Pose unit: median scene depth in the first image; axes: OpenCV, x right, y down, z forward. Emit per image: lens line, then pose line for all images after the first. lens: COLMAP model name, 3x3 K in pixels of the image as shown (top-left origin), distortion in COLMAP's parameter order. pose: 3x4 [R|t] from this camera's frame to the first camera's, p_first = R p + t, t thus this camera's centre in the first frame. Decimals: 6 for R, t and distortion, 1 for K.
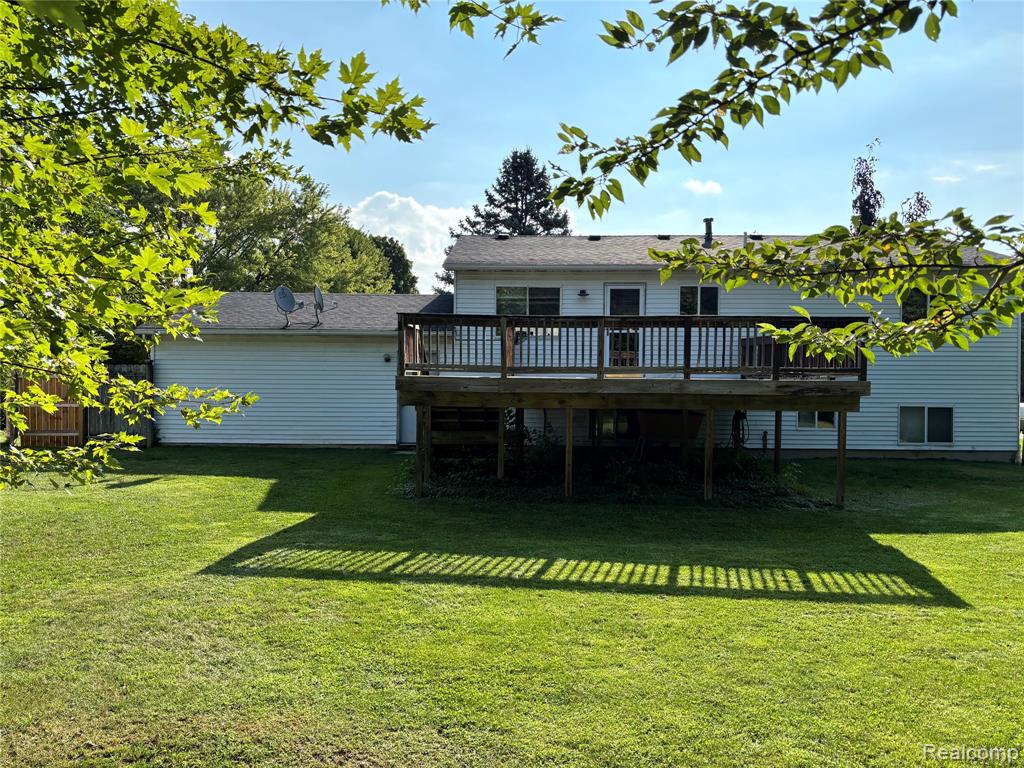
lens RADIAL K [[766.4, 0, 505.7], [0, 766.4, 377.8], [0, 0, 1]] dist [0.066113, -0.068833]
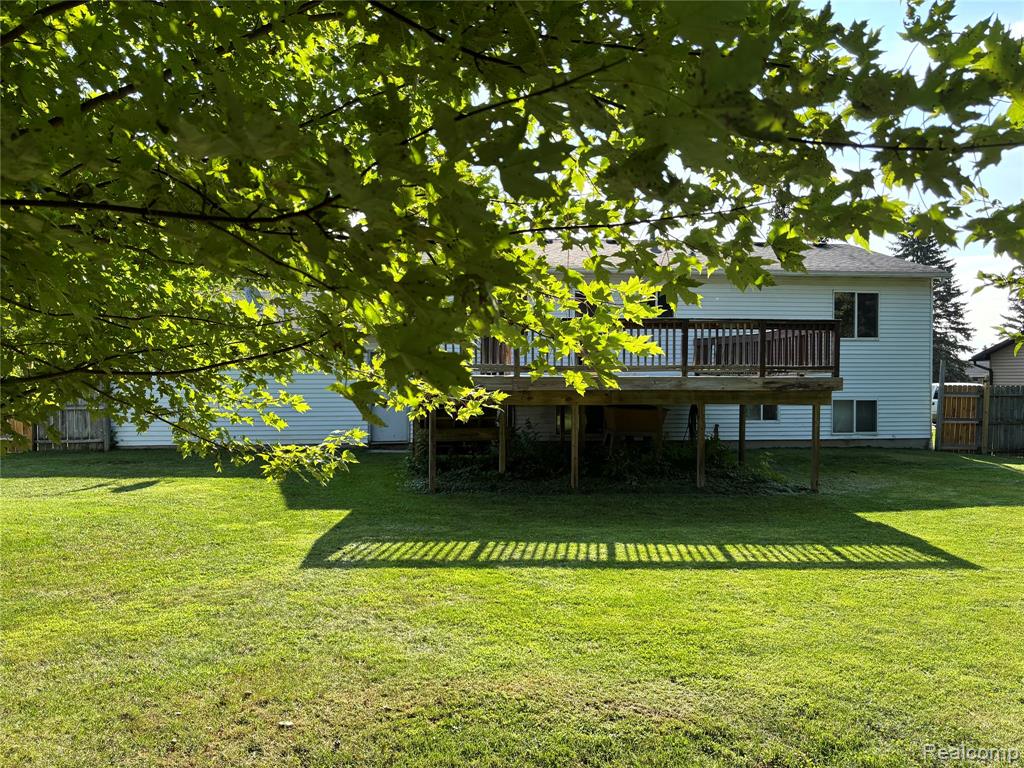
lens RADIAL K [[766.4, 0, 516.9], [0, 766.4, 393.6], [0, 0, 1]] dist [0.066113, -0.068833]
pose [[0.989353, -0.009272, 0.145241, -0.188898], [0.005883, 0.999701, 0.023746, -0.001759], [-0.145417, -0.022638, 0.989111, -0.041304]]
